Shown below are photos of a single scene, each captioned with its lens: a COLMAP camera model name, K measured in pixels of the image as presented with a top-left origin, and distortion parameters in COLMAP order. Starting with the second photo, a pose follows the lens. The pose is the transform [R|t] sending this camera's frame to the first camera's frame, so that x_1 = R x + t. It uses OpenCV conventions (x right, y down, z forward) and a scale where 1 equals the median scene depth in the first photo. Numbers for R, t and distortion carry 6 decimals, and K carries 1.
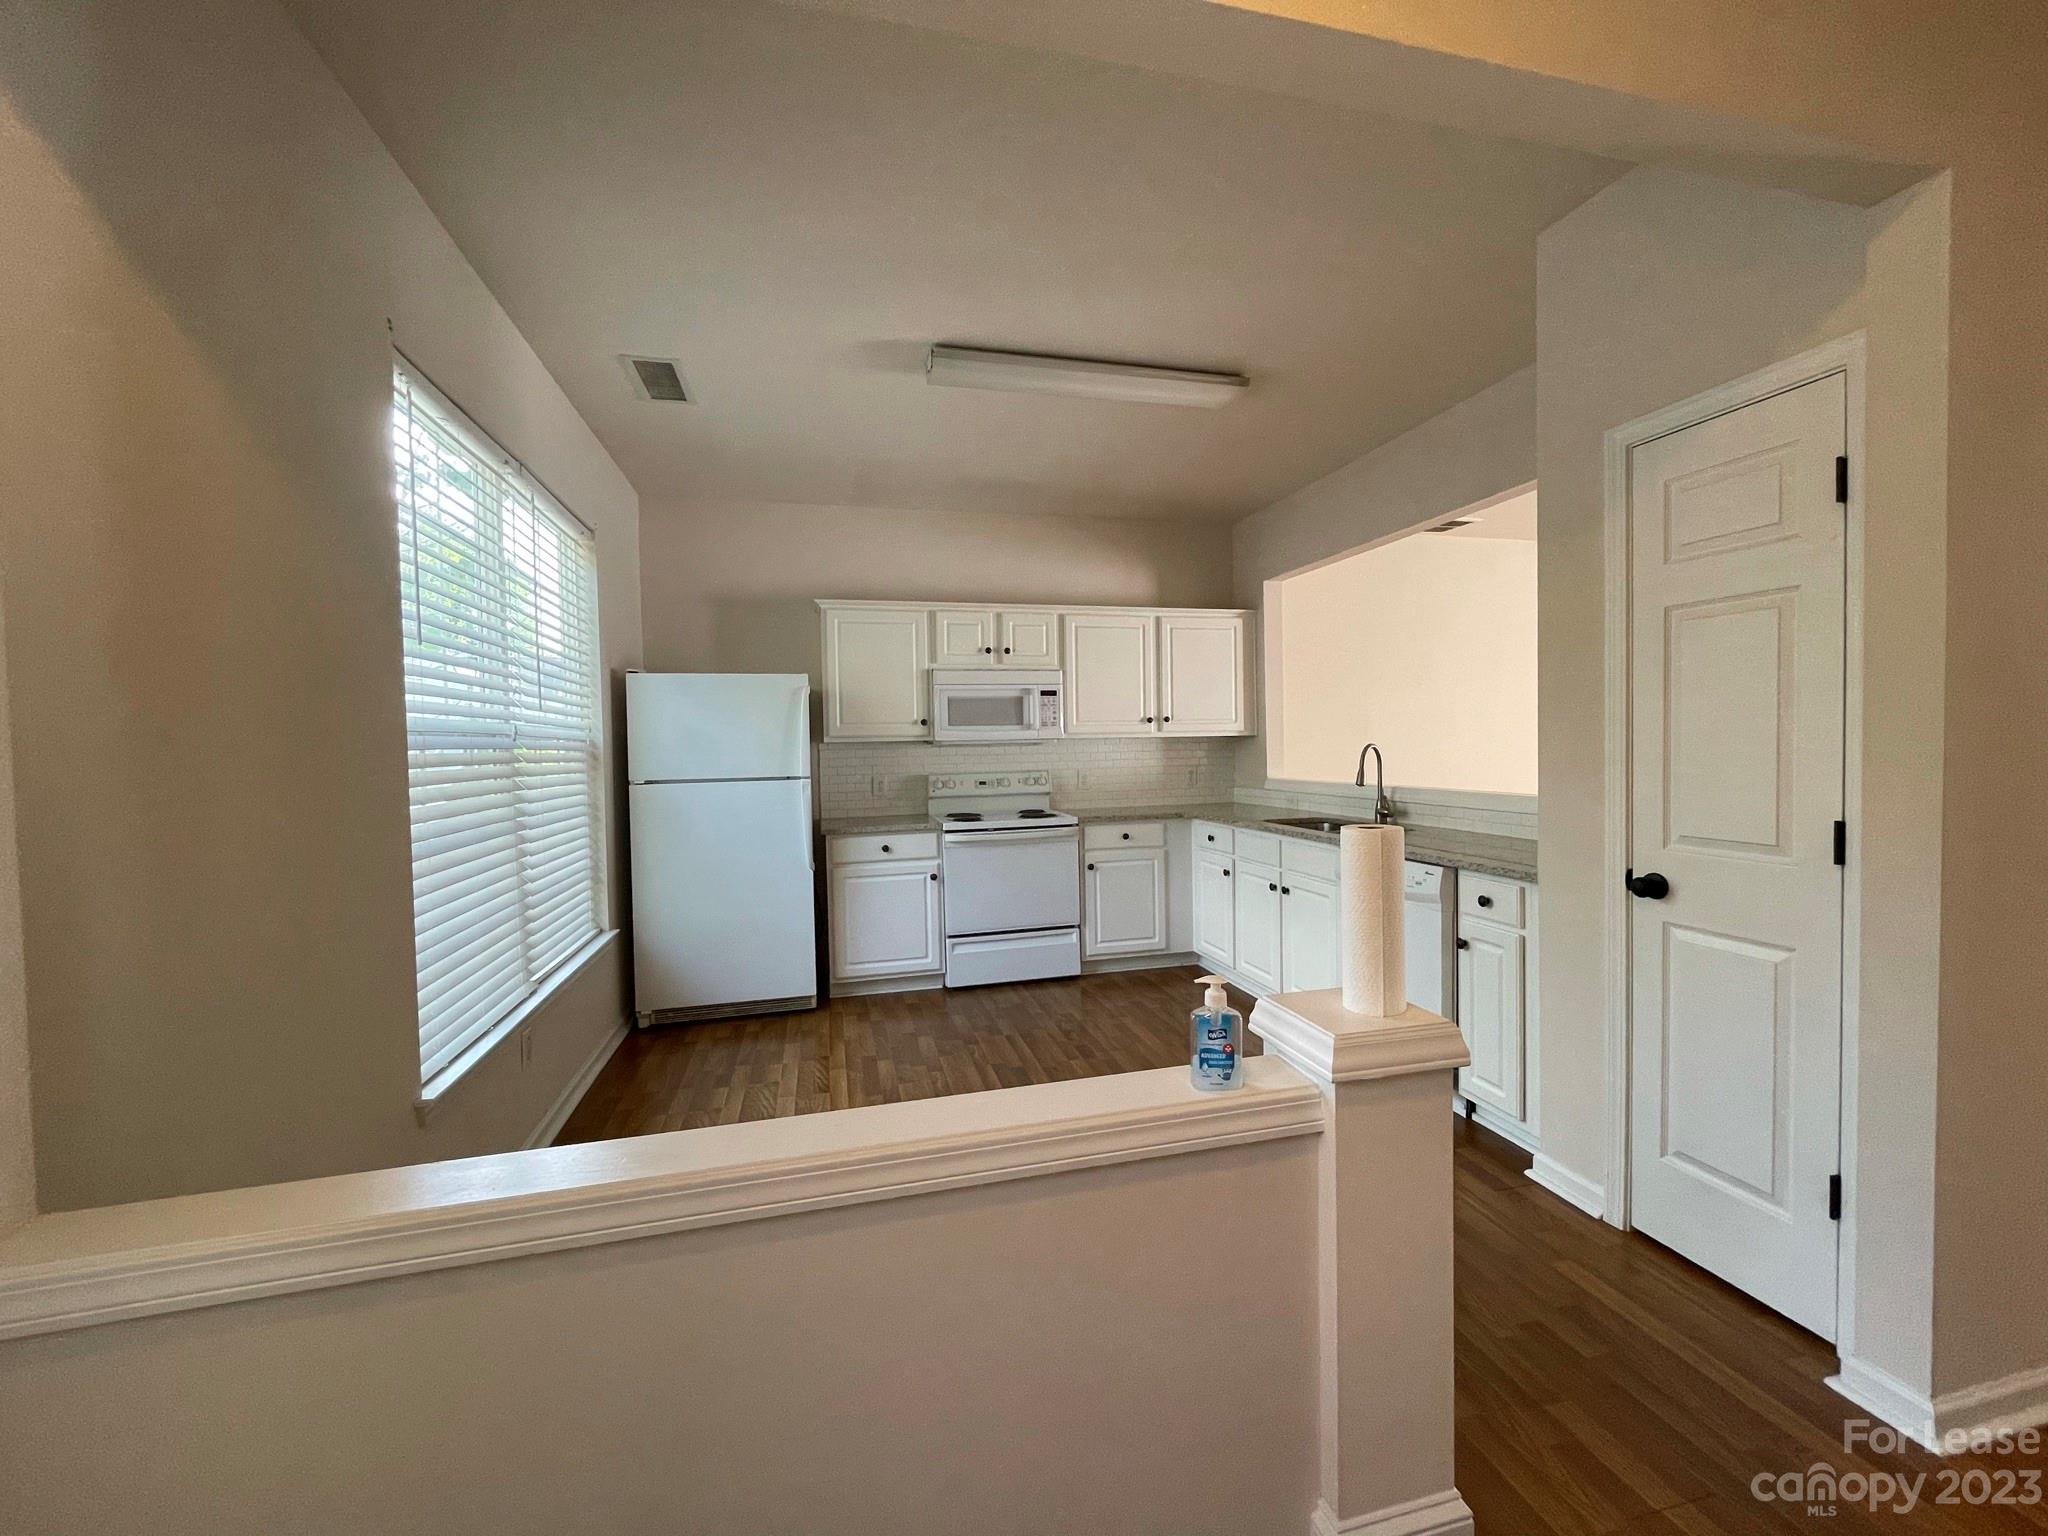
lens RADIAL K [[829.5, 0, 1027.3], [0, 829.5, 761.9], [0, 0, 1]] dist [-0.000888, 0.000013]
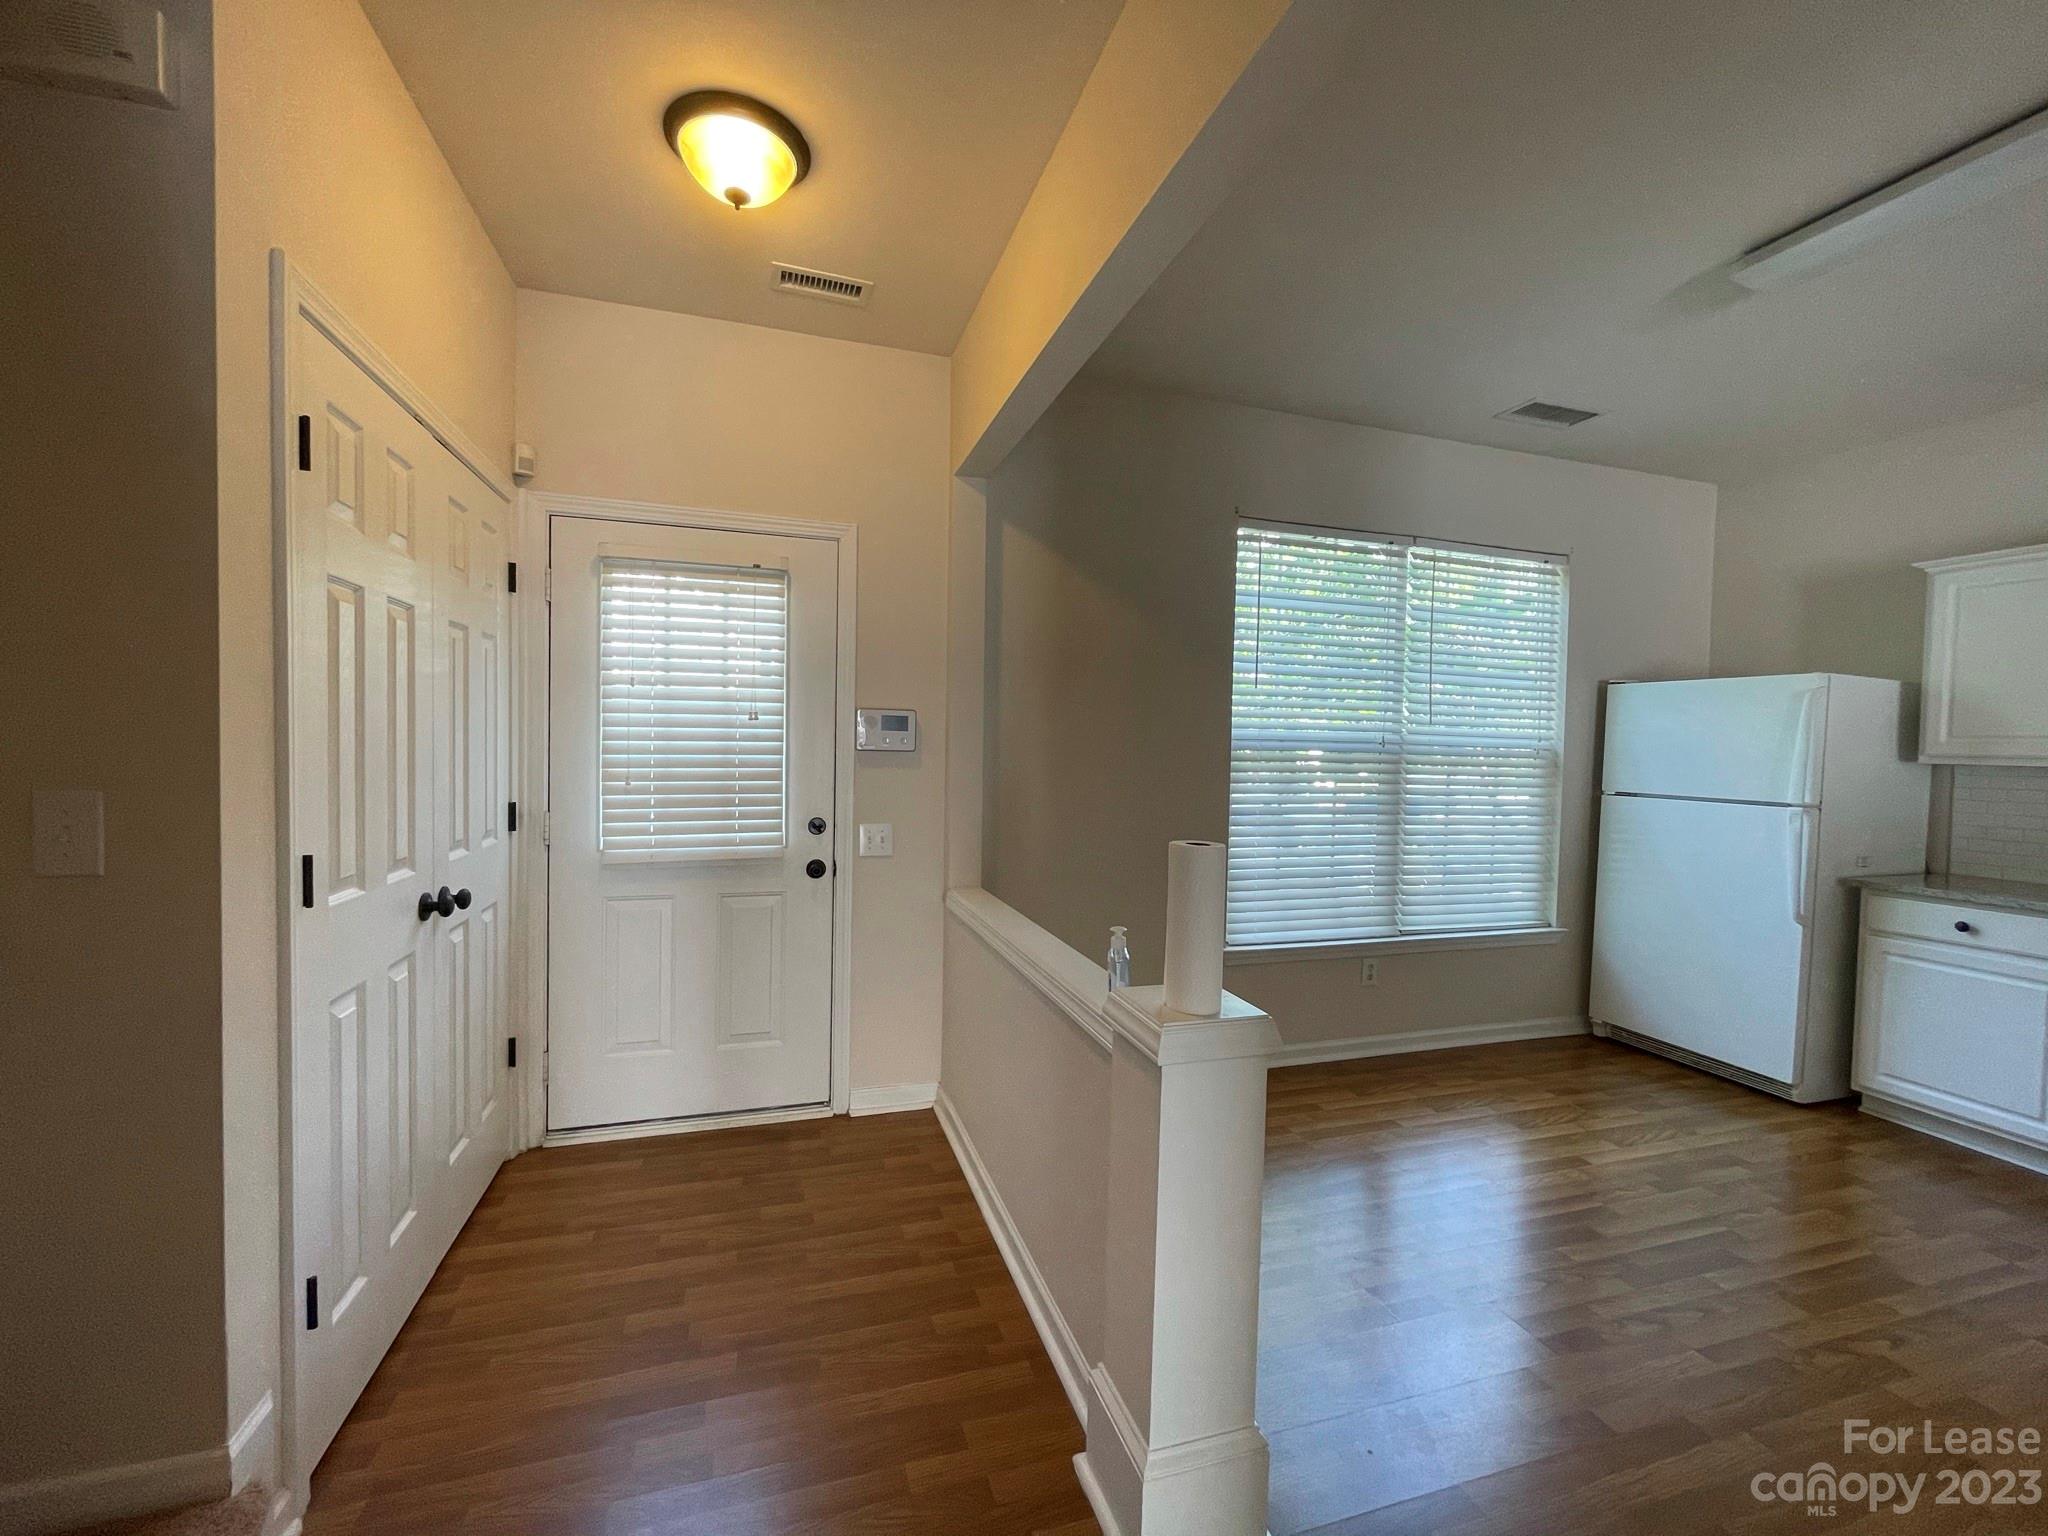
lens RADIAL K [[829.5, 0, 1030.9], [0, 829.5, 771.2], [0, 0, 1]] dist [-0.000888, 0.000013]
pose [[0.068490, 0.056045, -0.996076, 0.471675], [-0.048435, 0.997430, 0.052791, -0.020087], [0.996475, 0.044630, 0.071029, 0.223859]]
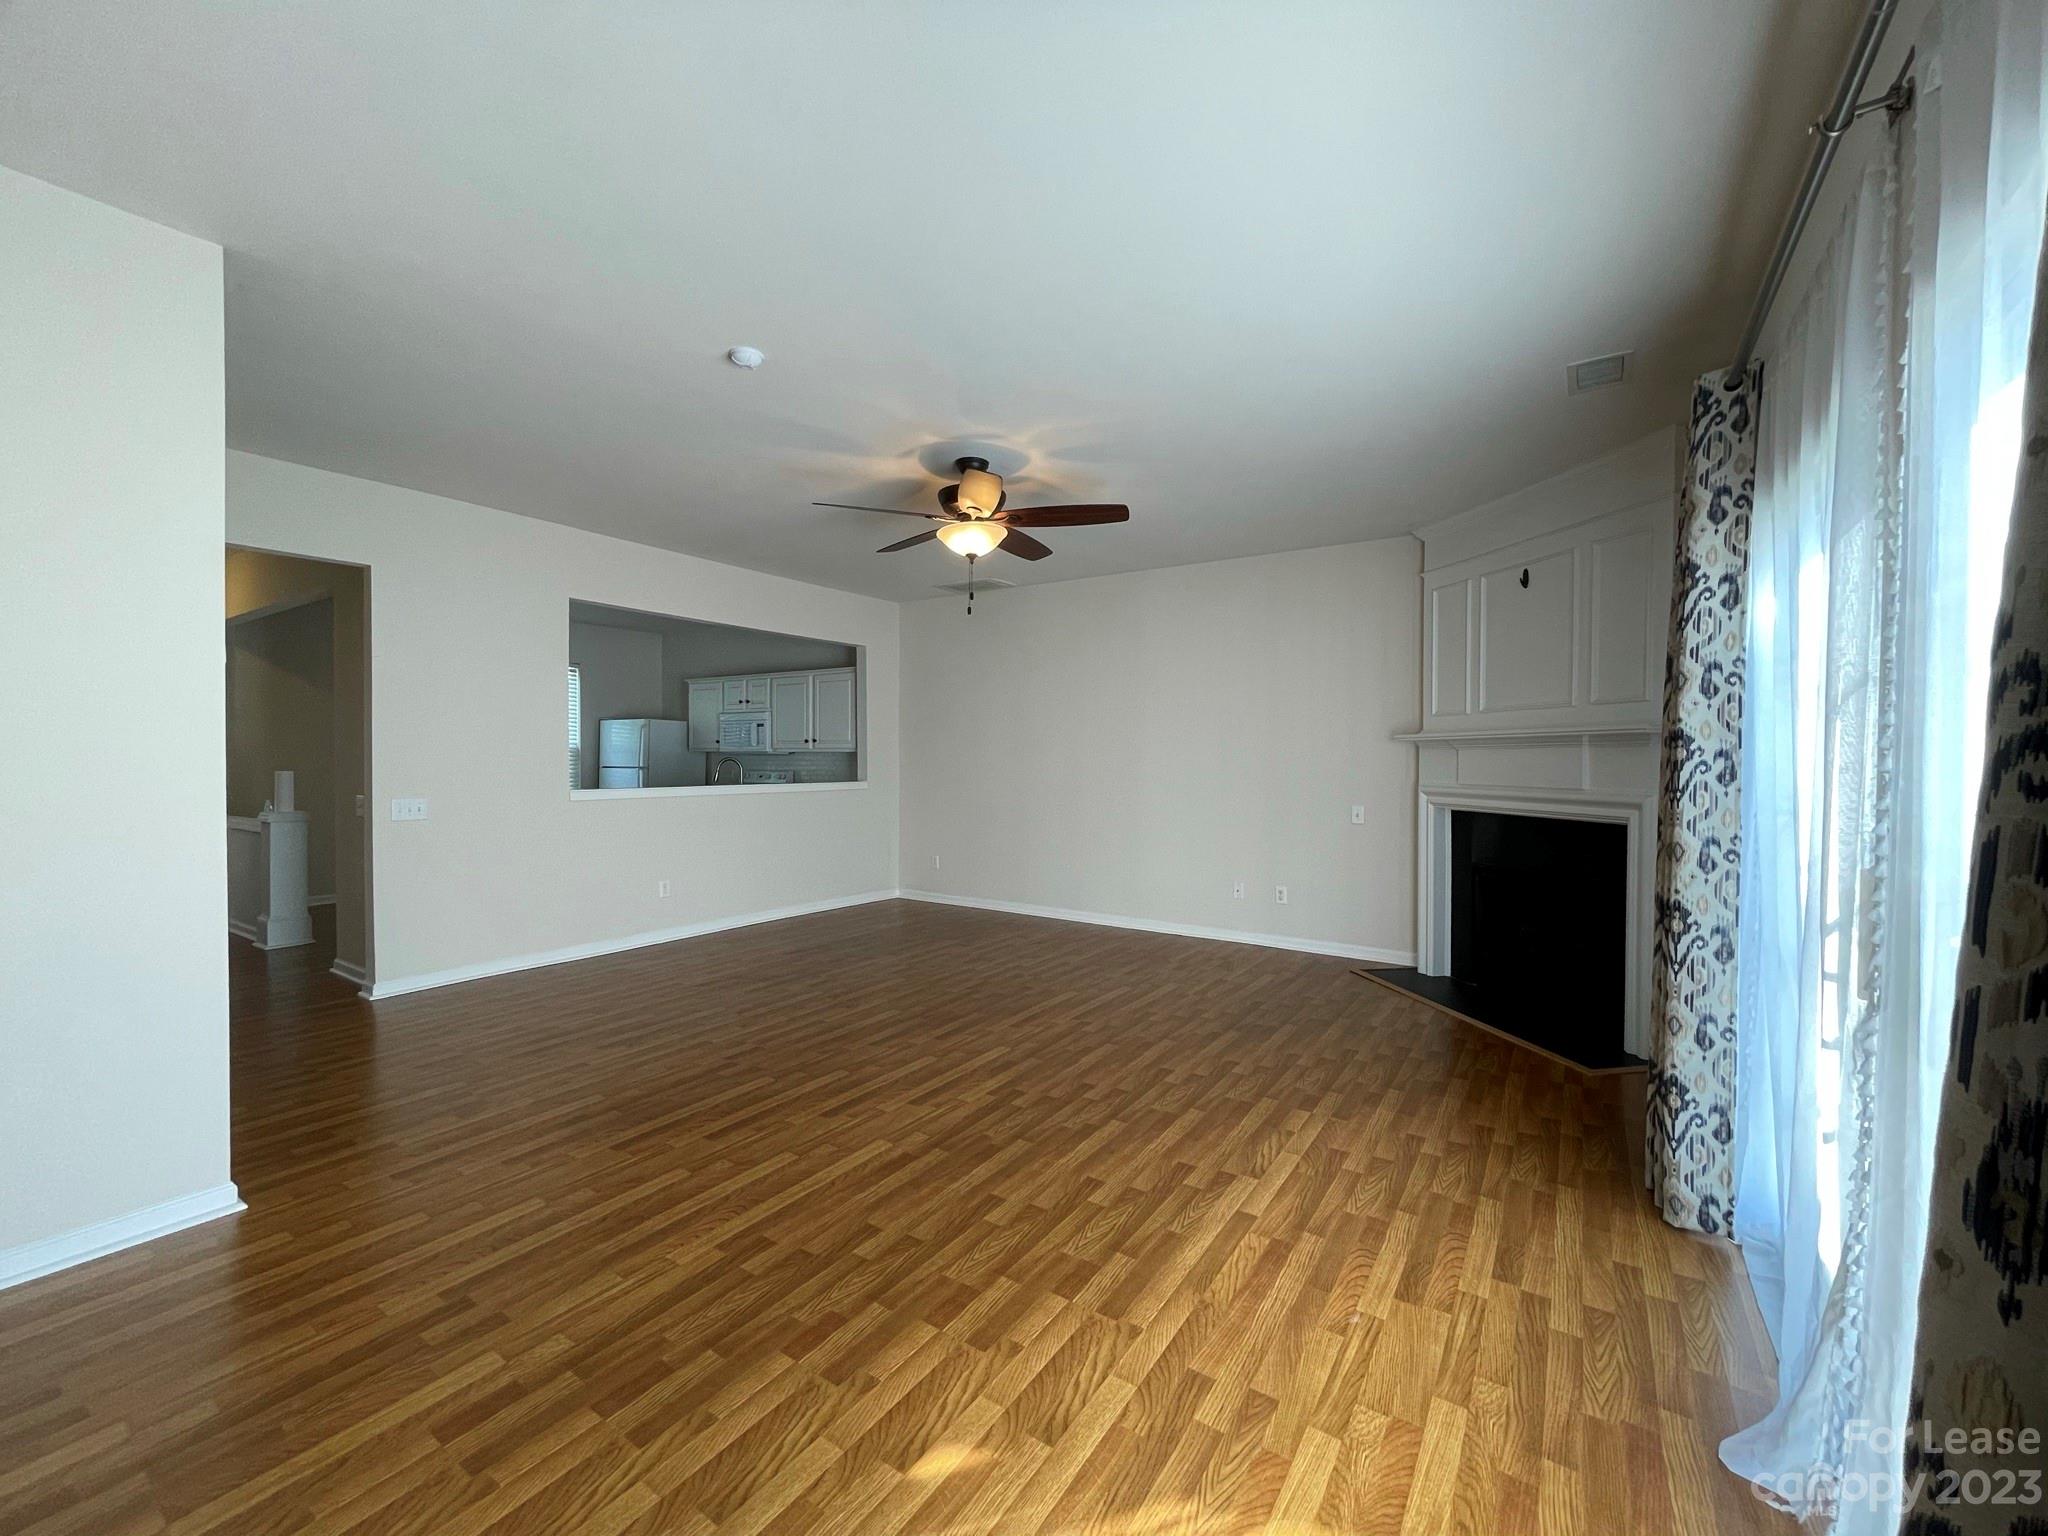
lens RADIAL K [[829.5, 0, 1025.4], [0, 829.5, 768.3], [0, 0, 1]] dist [-0.000888, 0.000013]
pose [[0.670311, 0.030971, -0.741433, 2.064048], [-0.033531, 0.999372, 0.011432, -0.039485], [0.741322, 0.017198, 0.670929, 0.318174]]
